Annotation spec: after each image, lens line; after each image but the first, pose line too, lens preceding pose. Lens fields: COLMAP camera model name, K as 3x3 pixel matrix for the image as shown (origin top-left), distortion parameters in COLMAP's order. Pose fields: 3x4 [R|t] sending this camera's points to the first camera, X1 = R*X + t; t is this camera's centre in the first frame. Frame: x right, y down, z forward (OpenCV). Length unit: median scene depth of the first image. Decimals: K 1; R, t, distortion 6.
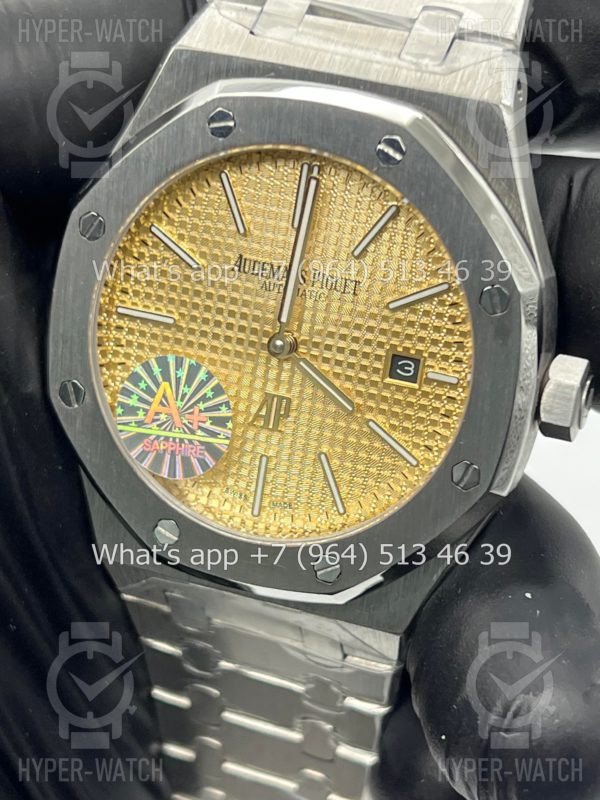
lens RADIAL K [[1867.3, 0, 300.0], [0, 1867.3, 400.0], [0, 0, 1]] dist [0.241844, -0.370910]
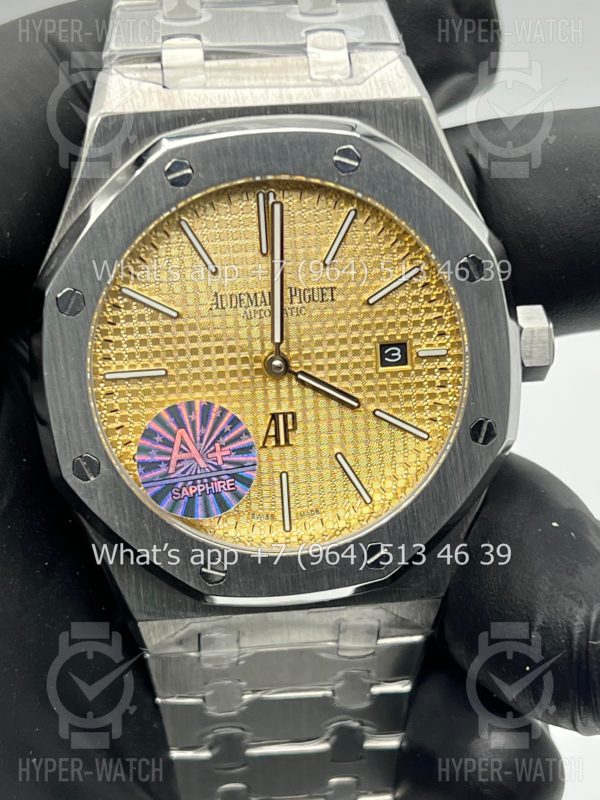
lens RADIAL K [[1867.3, 0, 300.0], [0, 1867.3, 400.0], [0, 0, 1]] dist [0.241844, -0.370910]
pose [[0.899680, -0.262041, 0.349158, -0.371065], [0.277426, 0.960727, 0.006172, -0.013247], [-0.337063, 0.091313, 0.937044, 0.008777]]
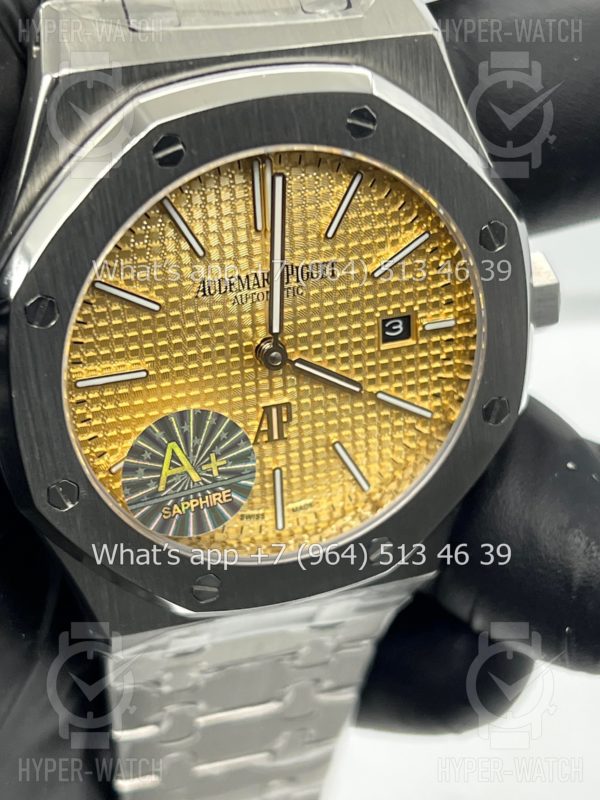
lens RADIAL K [[1867.3, 0, 300.0], [0, 1867.3, 400.0], [0, 0, 1]] dist [0.241844, -0.370910]
pose [[0.783940, -0.401959, 0.473147, -0.437315], [0.280016, 0.909115, 0.308385, -0.285243], [-0.554103, -0.109267, 0.825246, 0.239763]]
